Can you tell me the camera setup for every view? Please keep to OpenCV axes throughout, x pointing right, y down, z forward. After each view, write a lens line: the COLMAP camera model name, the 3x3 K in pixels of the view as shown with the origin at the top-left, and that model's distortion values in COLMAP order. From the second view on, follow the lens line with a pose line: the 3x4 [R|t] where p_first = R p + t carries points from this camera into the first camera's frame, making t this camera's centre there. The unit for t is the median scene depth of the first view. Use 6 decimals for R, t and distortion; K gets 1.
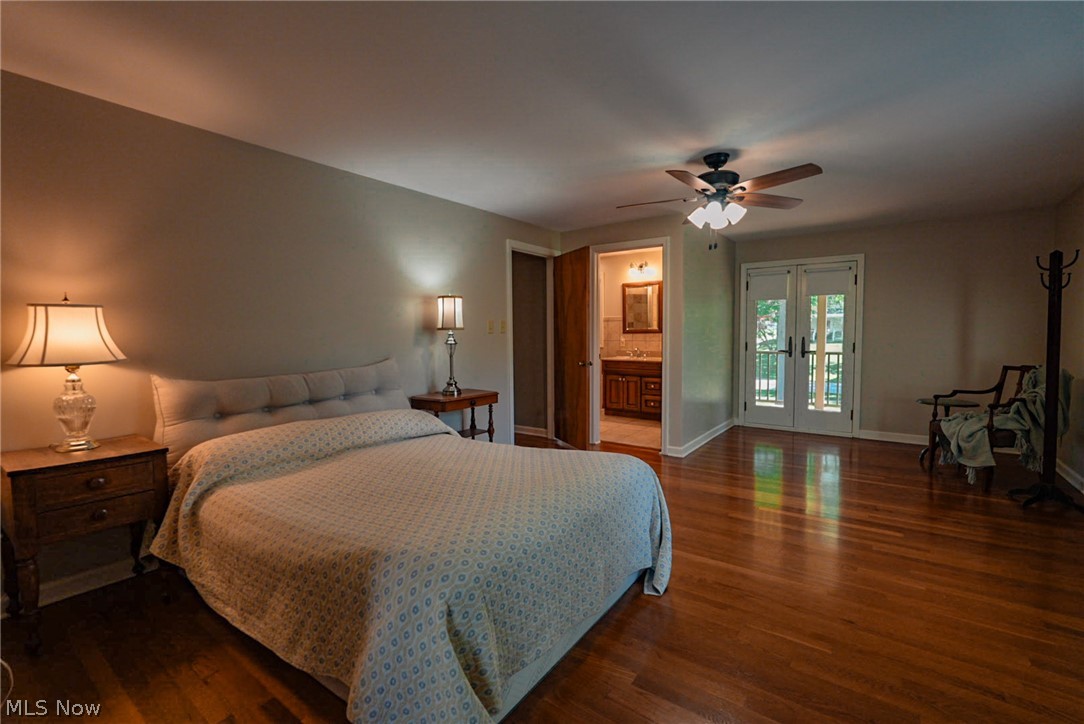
lens RADIAL K [[476.7, 0, 542.0], [0, 476.7, 362.0], [0, 0, 1]] dist [-0.001034, 0.000044]
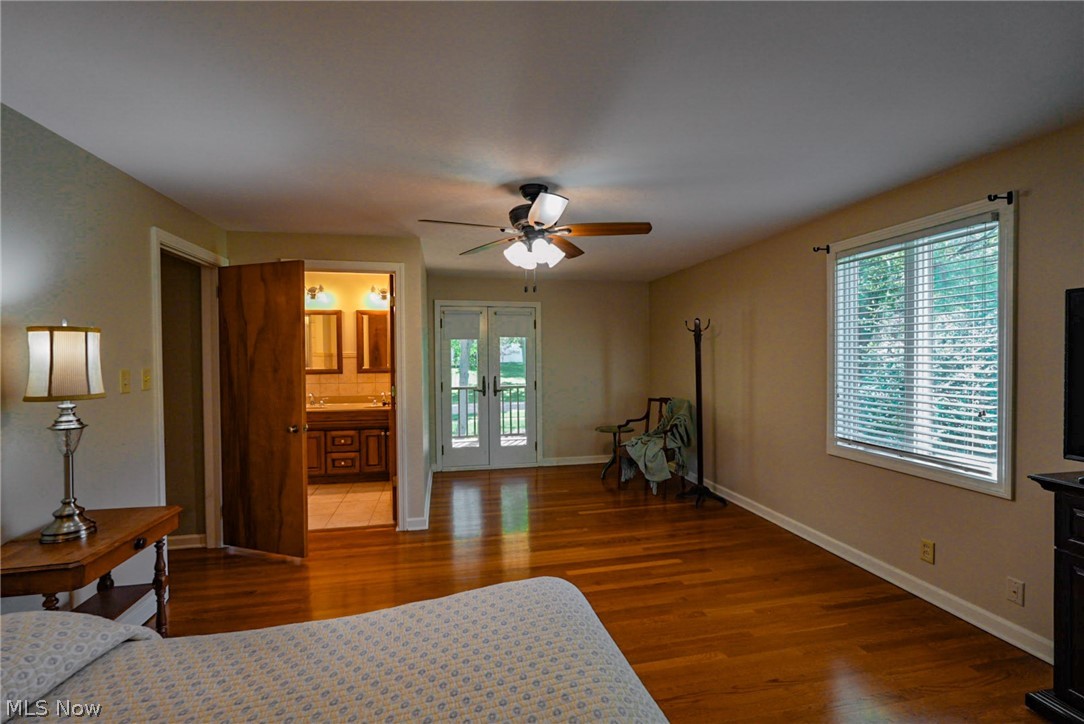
lens RADIAL K [[472.3, 0, 543.2], [0, 472.3, 364.2], [0, 0, 1]] dist [-0.010436, 0.000417]
pose [[0.665972, -0.010991, 0.745895, -0.180606], [0.047455, 0.998490, -0.027657, -0.054557], [-0.744465, 0.053815, 0.665489, 0.282199]]
